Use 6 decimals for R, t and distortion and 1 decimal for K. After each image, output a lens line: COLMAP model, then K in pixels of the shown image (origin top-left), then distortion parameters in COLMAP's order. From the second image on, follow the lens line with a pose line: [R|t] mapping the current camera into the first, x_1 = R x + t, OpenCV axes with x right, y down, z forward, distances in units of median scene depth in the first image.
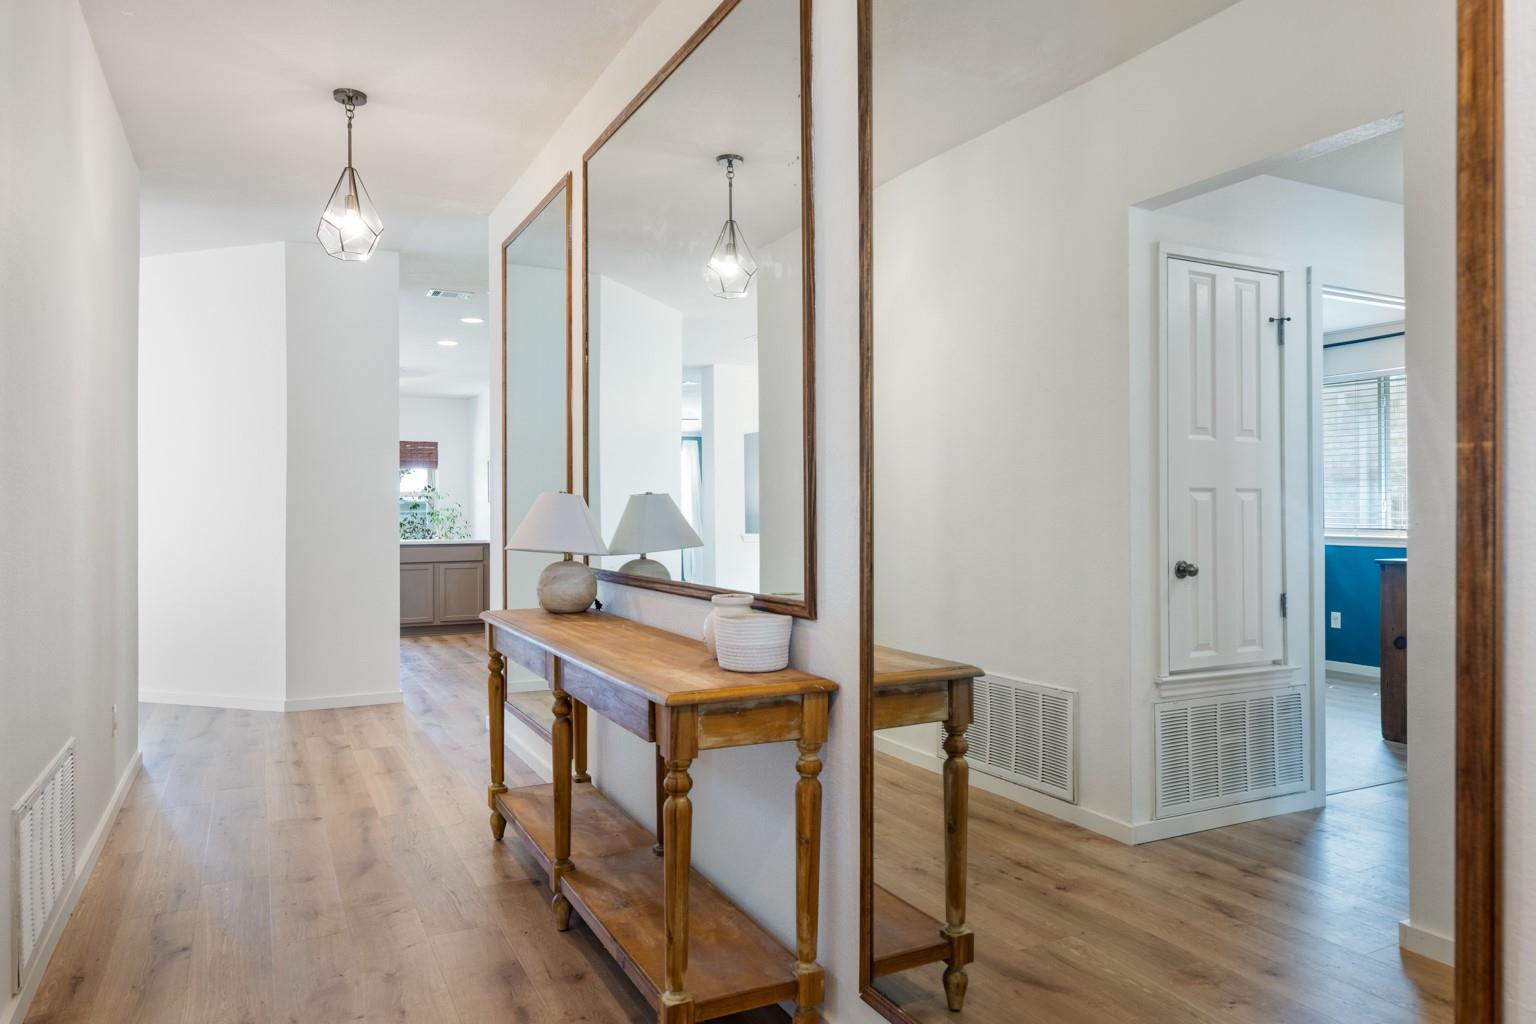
lens RADIAL K [[1019.4, 0, 764.9], [0, 1019.4, 512.0], [0, 0, 1]] dist [0.000798, -0.000280]
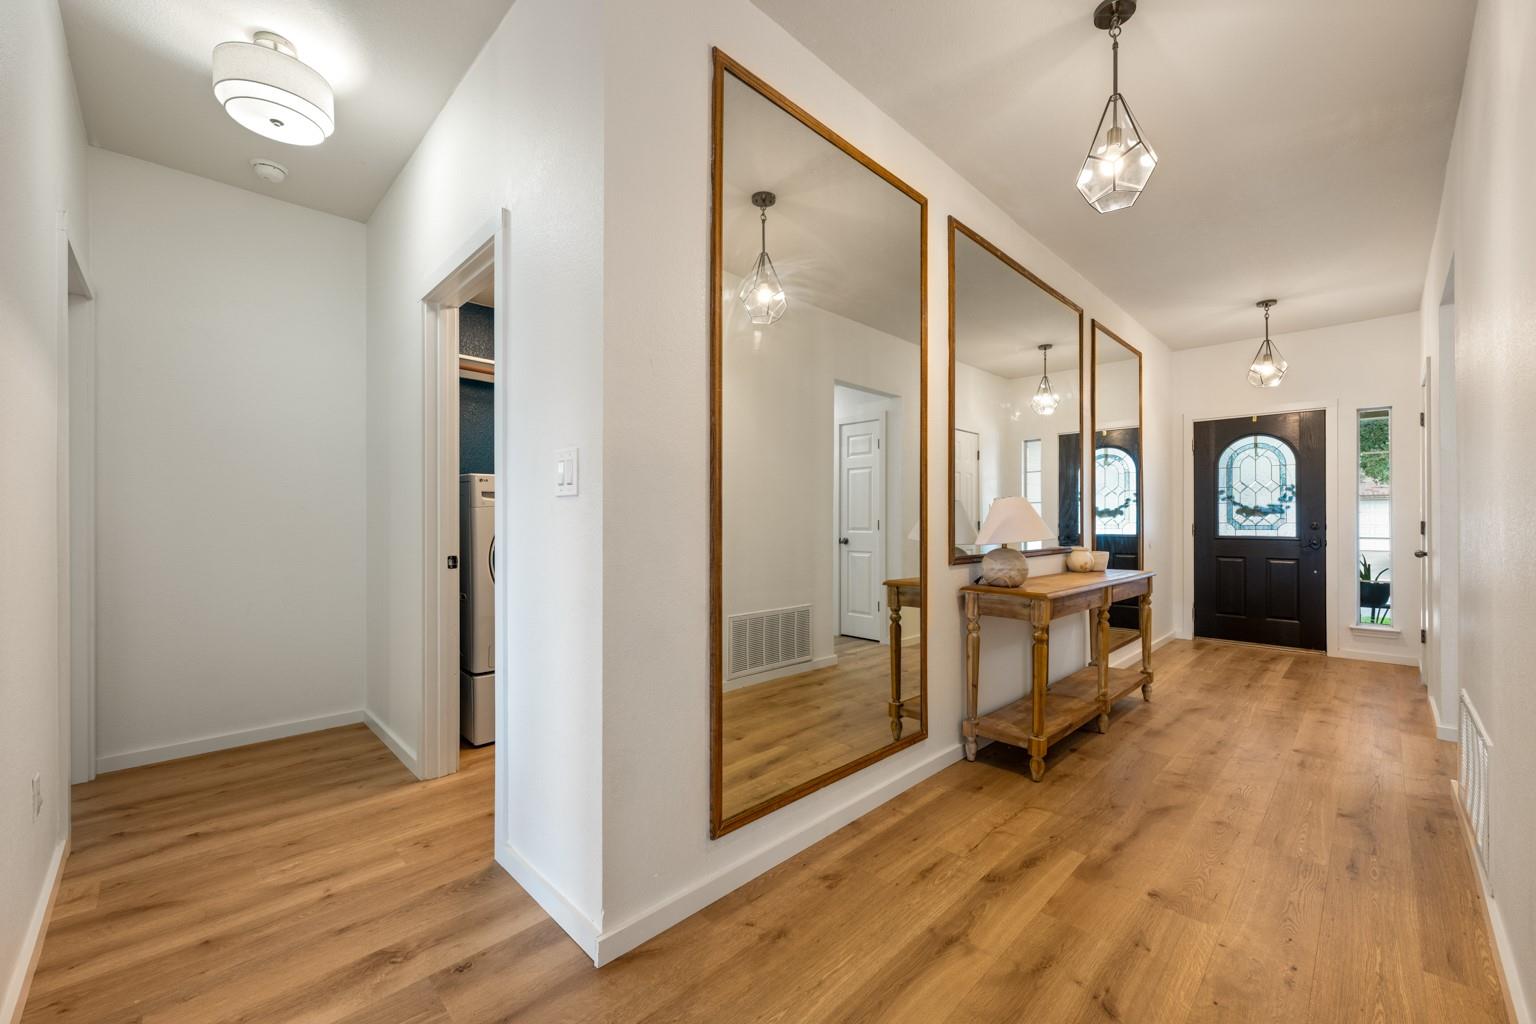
lens RADIAL K [[607.9, 0, 764.7], [0, 607.9, 521.2], [0, 0, 1]] dist [0.000559, -0.000590]
pose [[-0.310889, 0.001120, 0.950445, -0.895873], [-0.006793, 0.999971, -0.003400, 0.018455], [-0.950422, -0.007513, -0.310873, 1.619372]]
